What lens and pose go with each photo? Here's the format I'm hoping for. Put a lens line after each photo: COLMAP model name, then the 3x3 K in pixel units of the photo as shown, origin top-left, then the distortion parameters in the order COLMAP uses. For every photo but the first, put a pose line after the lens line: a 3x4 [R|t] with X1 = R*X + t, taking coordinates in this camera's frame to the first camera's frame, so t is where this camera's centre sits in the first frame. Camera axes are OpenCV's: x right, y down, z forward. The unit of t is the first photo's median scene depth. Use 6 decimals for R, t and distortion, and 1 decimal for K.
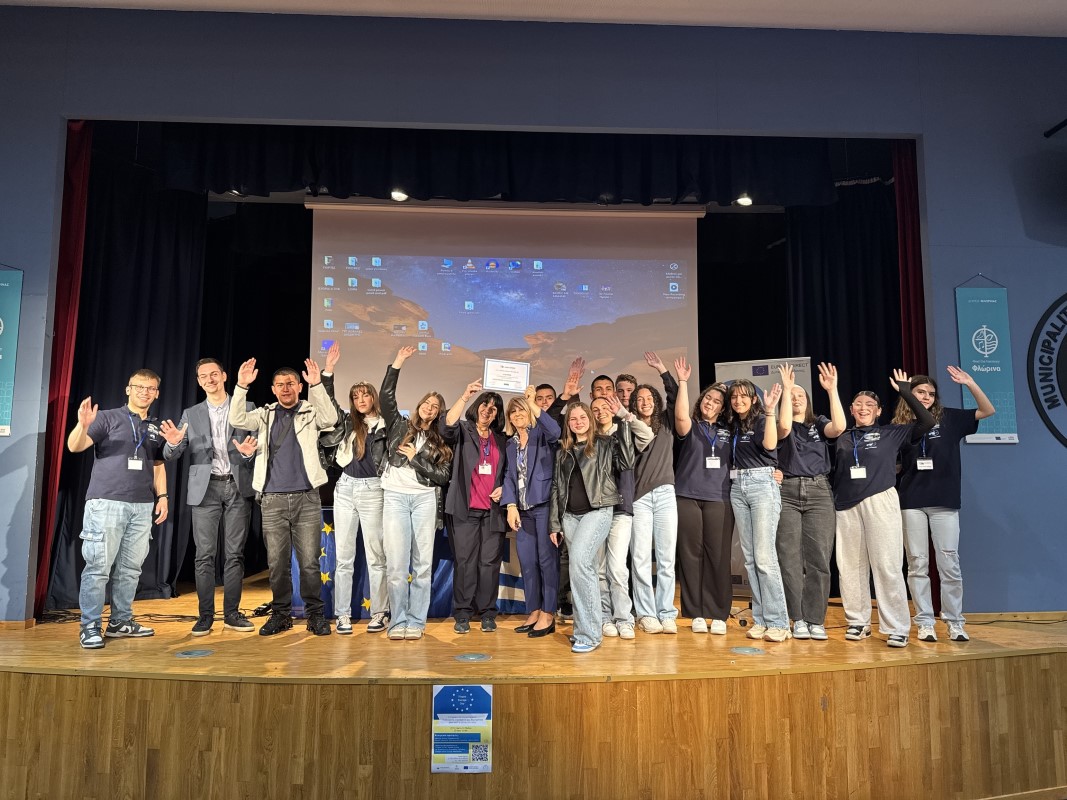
lens RADIAL K [[757.0, 0, 538.4], [0, 757.0, 407.9], [0, 0, 1]] dist [-0.003012, -0.007496]
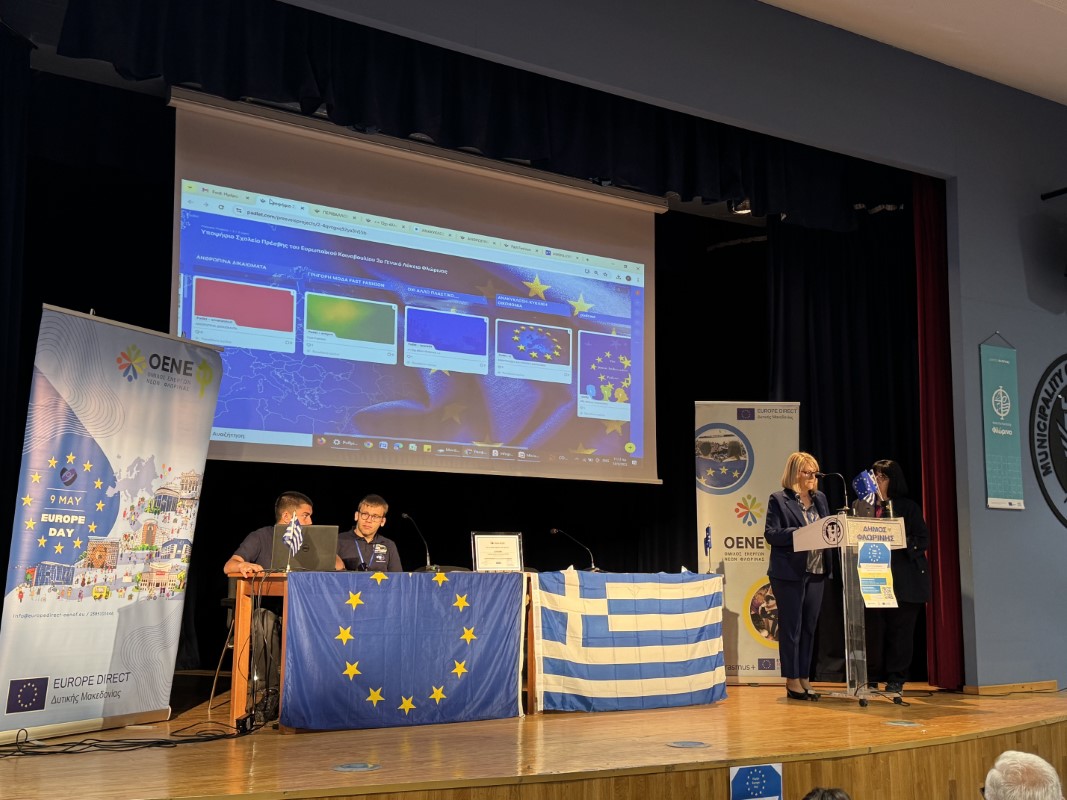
lens RADIAL K [[1215.4, 0, 546.5], [0, 1215.4, 408.2], [0, 0, 1]] dist [0.261398, -0.720832]
pose [[0.862004, 0.073186, 0.501591, -1.009772], [-0.061923, 0.997315, -0.039099, 0.024005], [-0.503106, 0.002643, 0.864221, -0.114247]]
